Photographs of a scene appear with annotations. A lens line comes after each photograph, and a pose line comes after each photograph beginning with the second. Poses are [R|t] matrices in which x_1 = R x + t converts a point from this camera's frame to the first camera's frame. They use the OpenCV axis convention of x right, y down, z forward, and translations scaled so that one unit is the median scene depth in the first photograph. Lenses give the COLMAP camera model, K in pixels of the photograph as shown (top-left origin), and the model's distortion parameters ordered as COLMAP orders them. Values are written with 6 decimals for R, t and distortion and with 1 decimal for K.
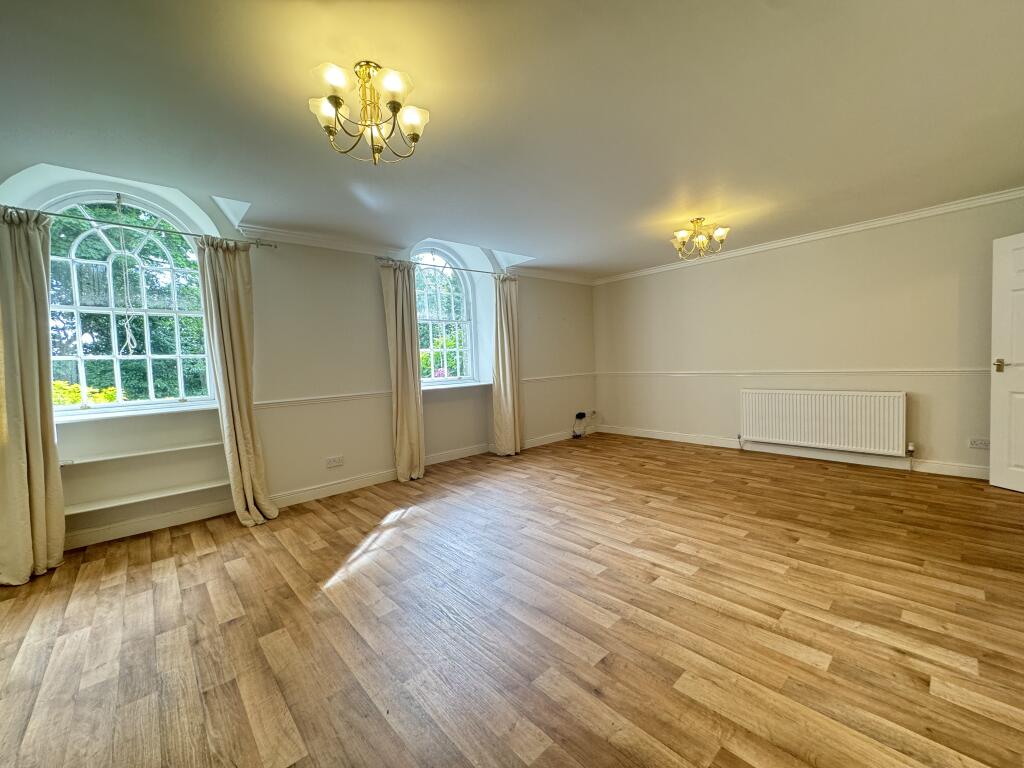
lens RADIAL K [[408.2, 0, 507.6], [0, 408.2, 384.6], [0, 0, 1]] dist [-0.002954, -0.000591]
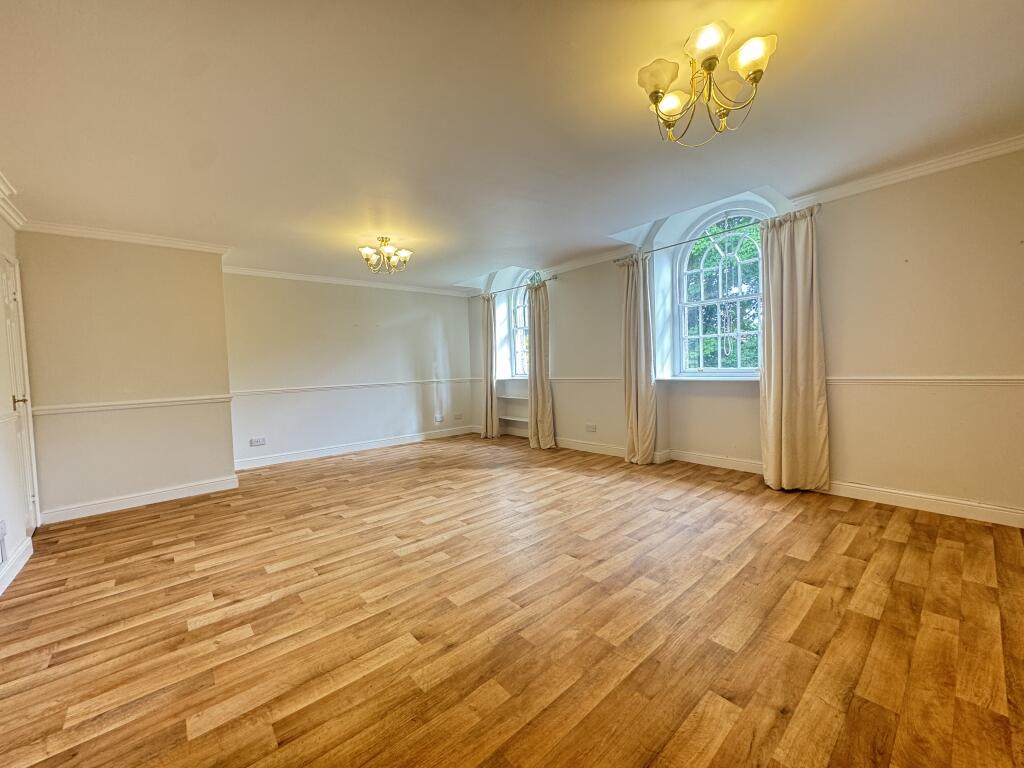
lens RADIAL K [[408.2, 0, 514.0], [0, 408.2, 383.7], [0, 0, 1]] dist [-0.002954, -0.000591]
pose [[-0.011948, 0.090313, -0.995842, 1.382336], [-0.015460, 0.995777, 0.090492, -0.107438], [0.999809, 0.016477, -0.010501, 1.190781]]
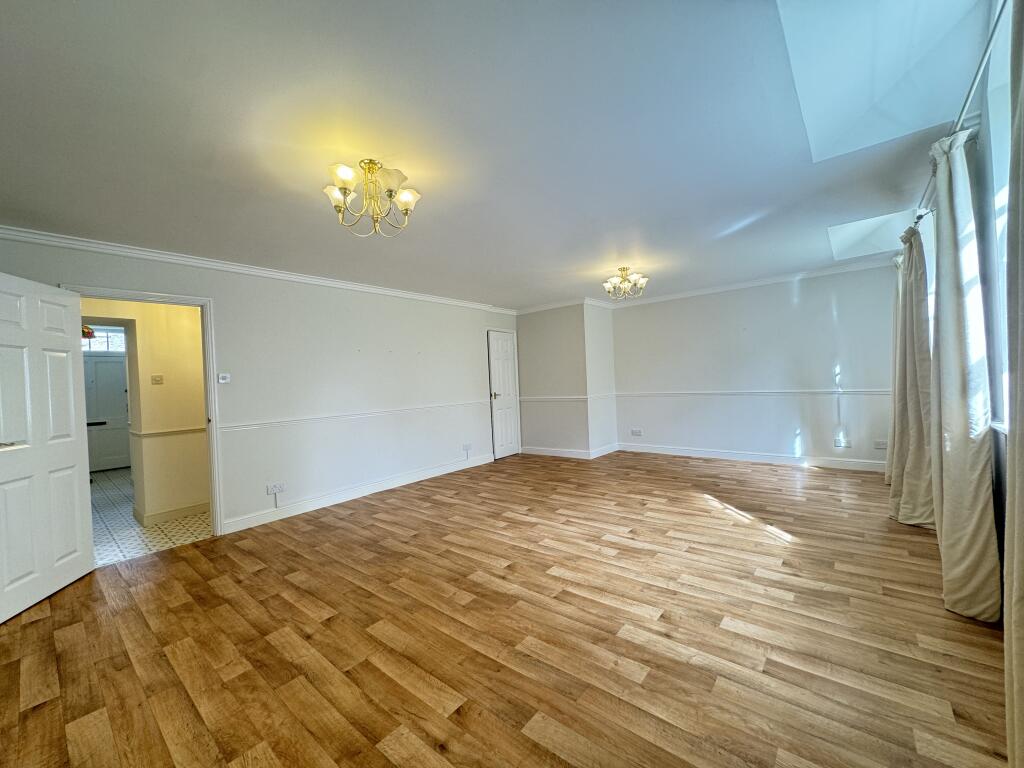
lens RADIAL K [[408.2, 0, 506.9], [0, 408.2, 388.8], [0, 0, 1]] dist [-0.002954, -0.000591]
pose [[-0.987026, 0.092432, -0.131285, 0.560562], [0.082759, 0.993565, 0.077325, -0.169632], [0.137587, 0.065456, -0.988324, 2.372823]]
